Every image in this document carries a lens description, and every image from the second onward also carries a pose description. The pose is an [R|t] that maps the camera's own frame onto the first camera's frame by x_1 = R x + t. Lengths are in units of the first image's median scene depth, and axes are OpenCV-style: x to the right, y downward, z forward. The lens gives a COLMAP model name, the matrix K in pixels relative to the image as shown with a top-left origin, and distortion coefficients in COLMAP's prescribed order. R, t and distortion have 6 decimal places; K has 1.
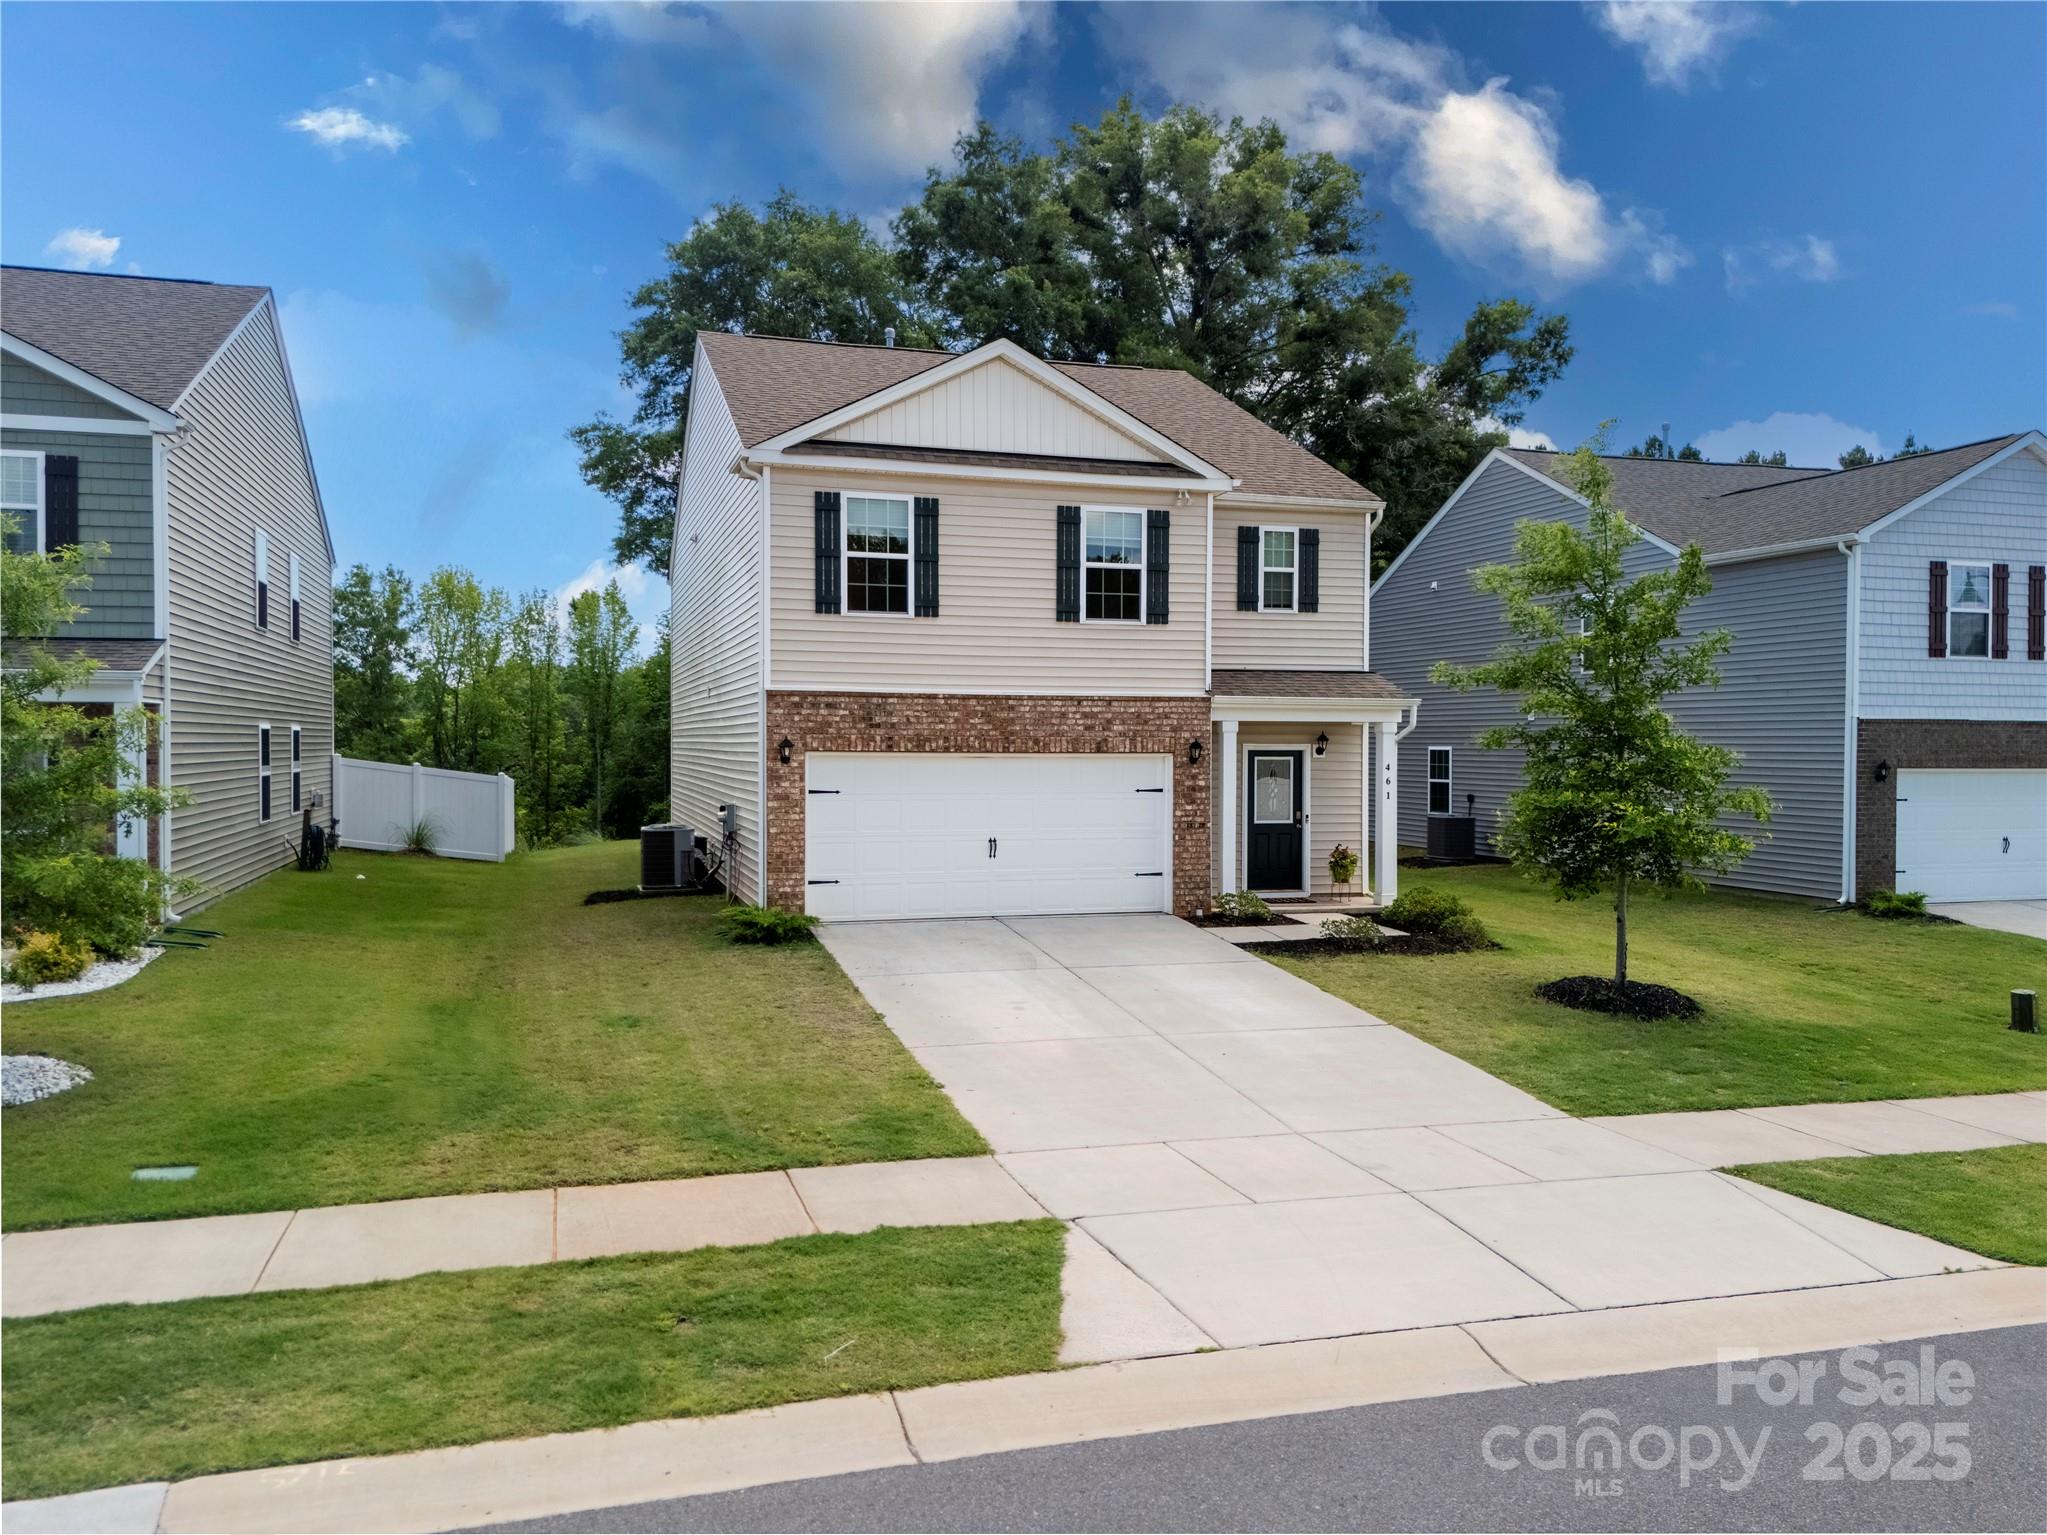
lens RADIAL K [[1532.3, 0, 1023.5], [0, 1532.3, 767.5], [0, 0, 1]] dist [0.050398, 0.000324]
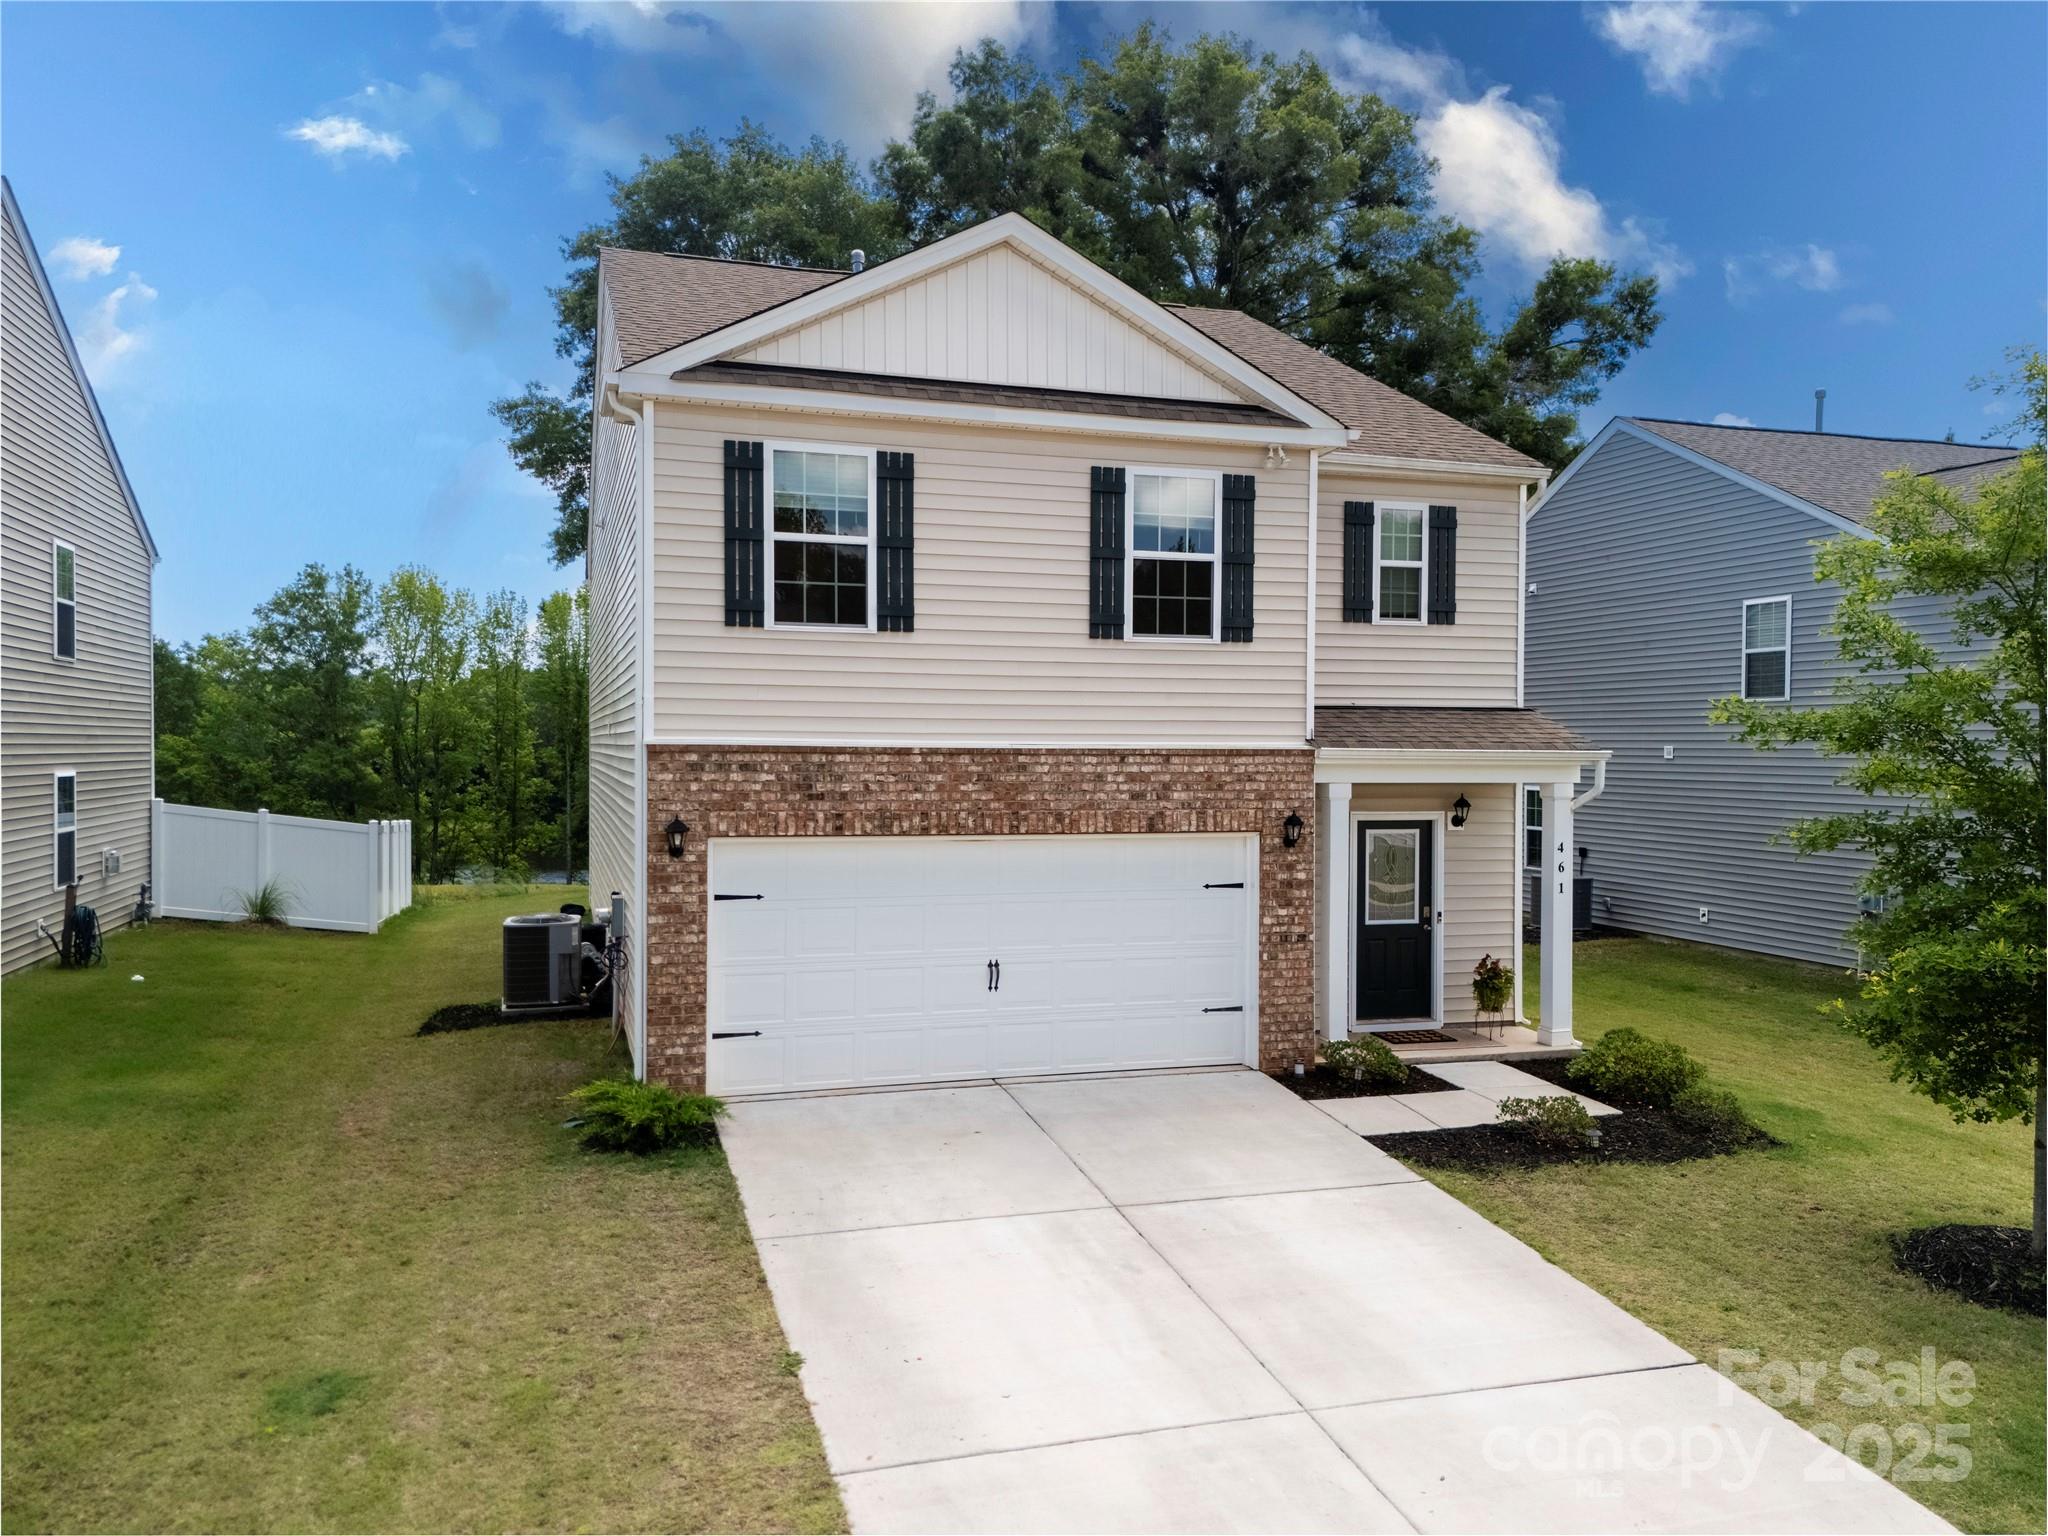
lens RADIAL K [[1533.0, 0, 1024.0], [0, 1533.0, 768.0], [0, 0, 1]] dist [0.050398, 0.000324]
pose [[0.999993, 0.001829, 0.003395, -0.009020], [-0.001822, 0.999997, -0.001870, -0.035669], [-0.003399, 0.001864, 0.999992, 0.314454]]
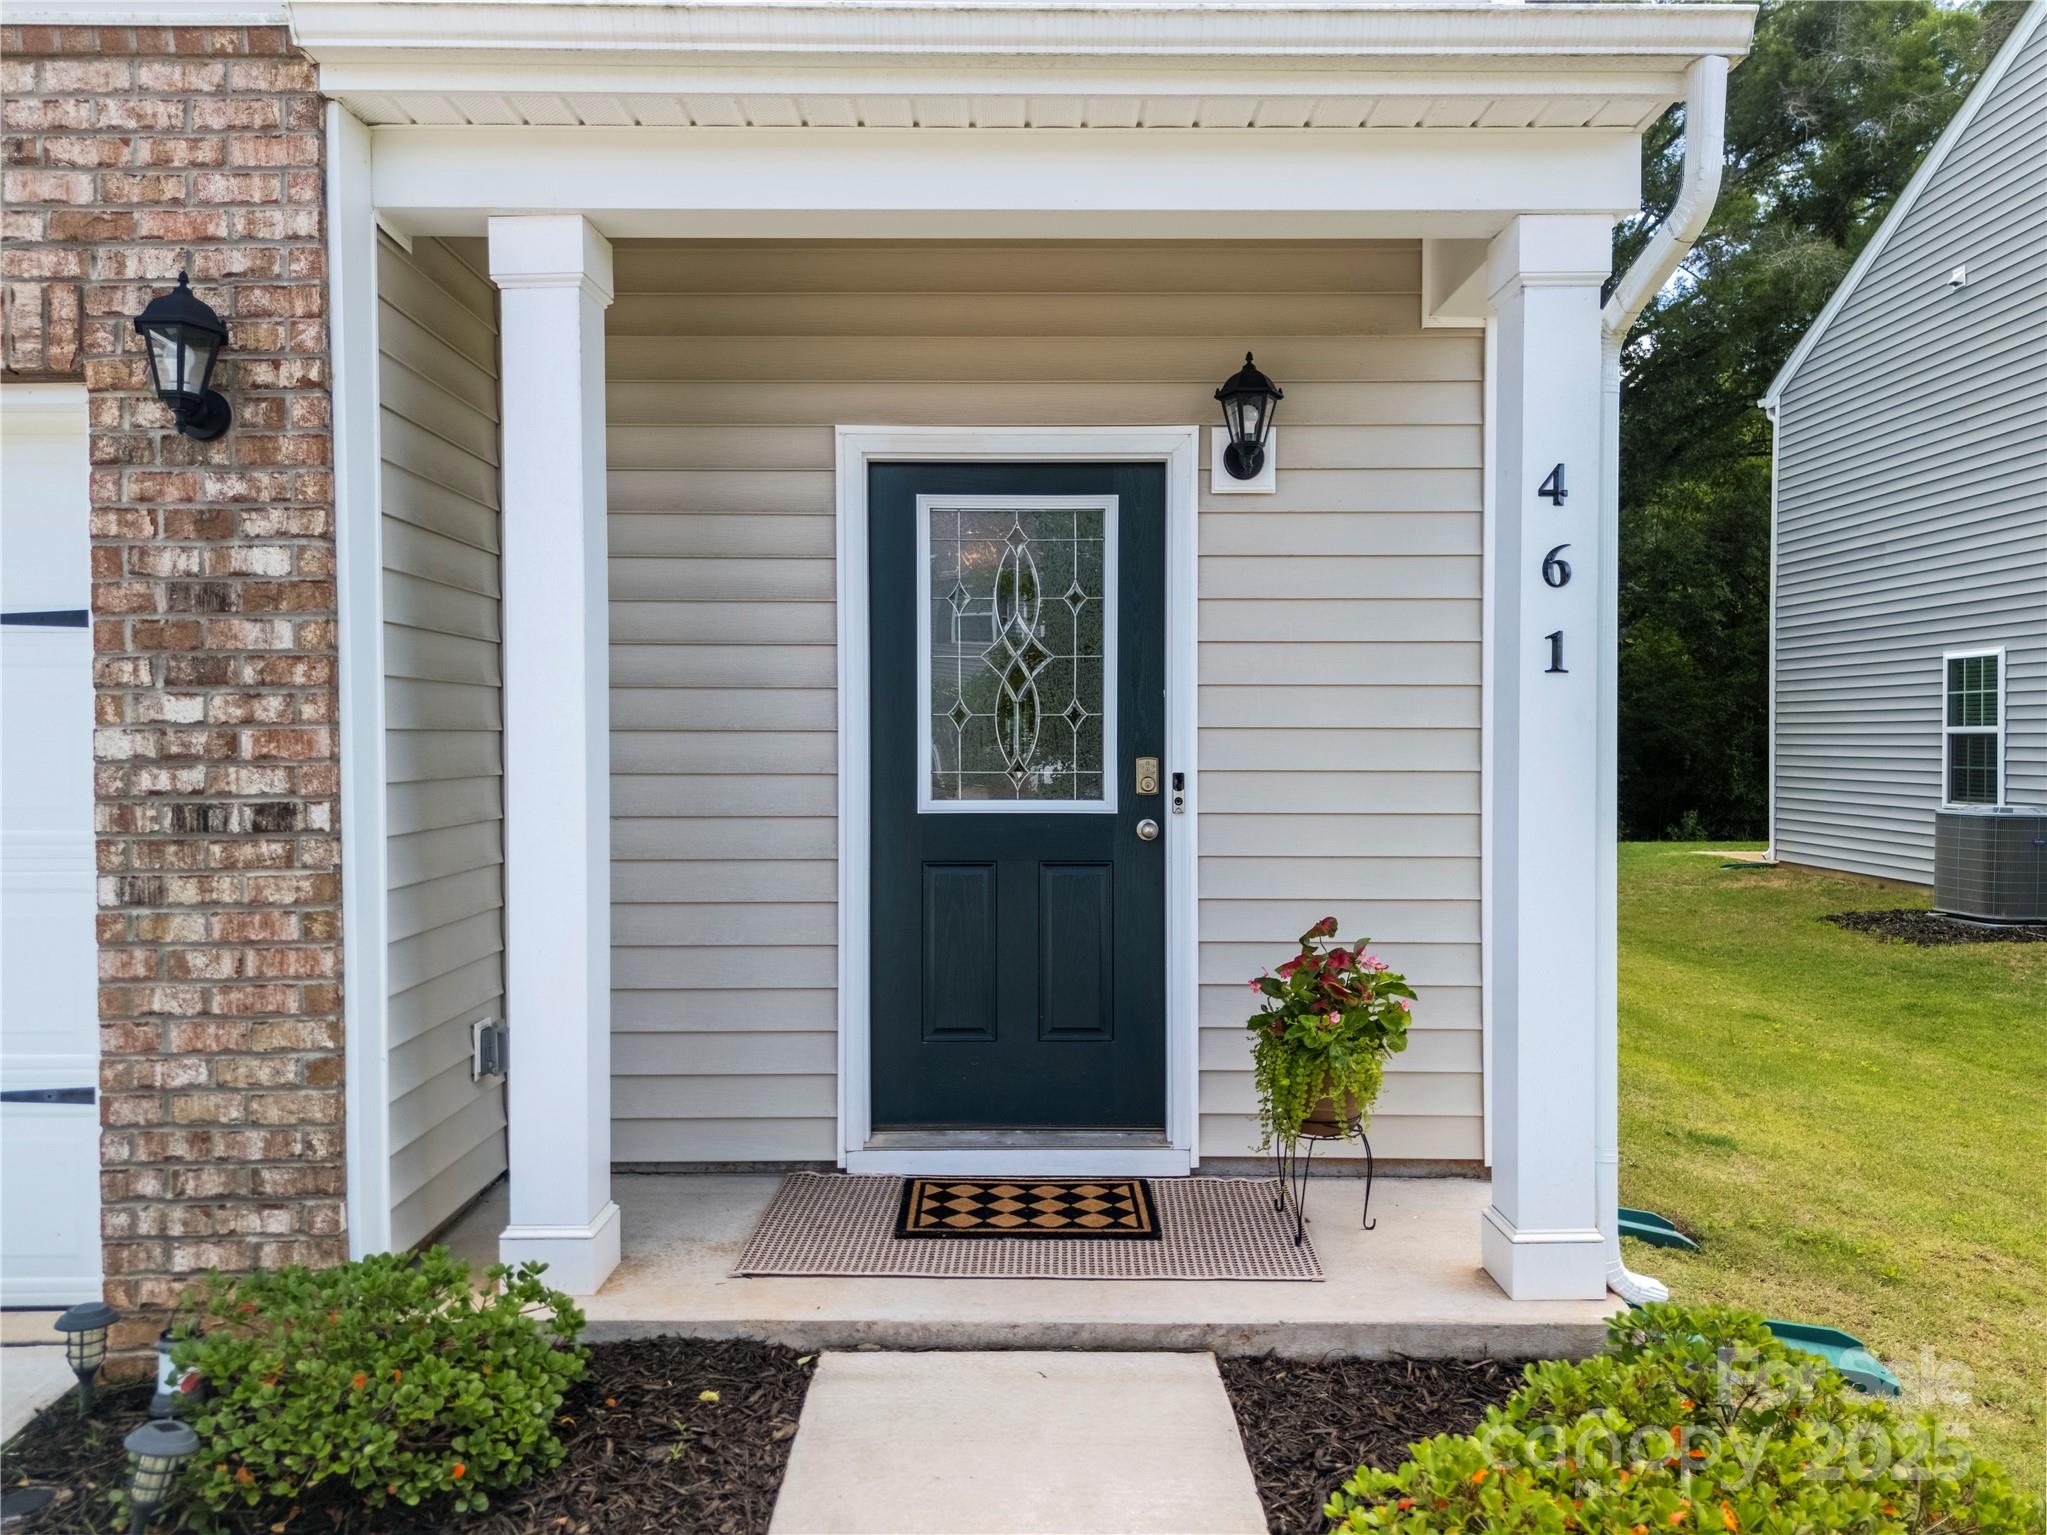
lens RADIAL K [[1544.8, 0, 1023.5], [0, 1544.8, 767.5], [0, 0, 1]] dist [0.035494, -0.000561]
pose [[0.958112, -0.003581, -0.286372, 0.238812], [0.003360, 0.999994, -0.001260, 0.032336], [0.286374, 0.000245, 0.958118, 0.851072]]
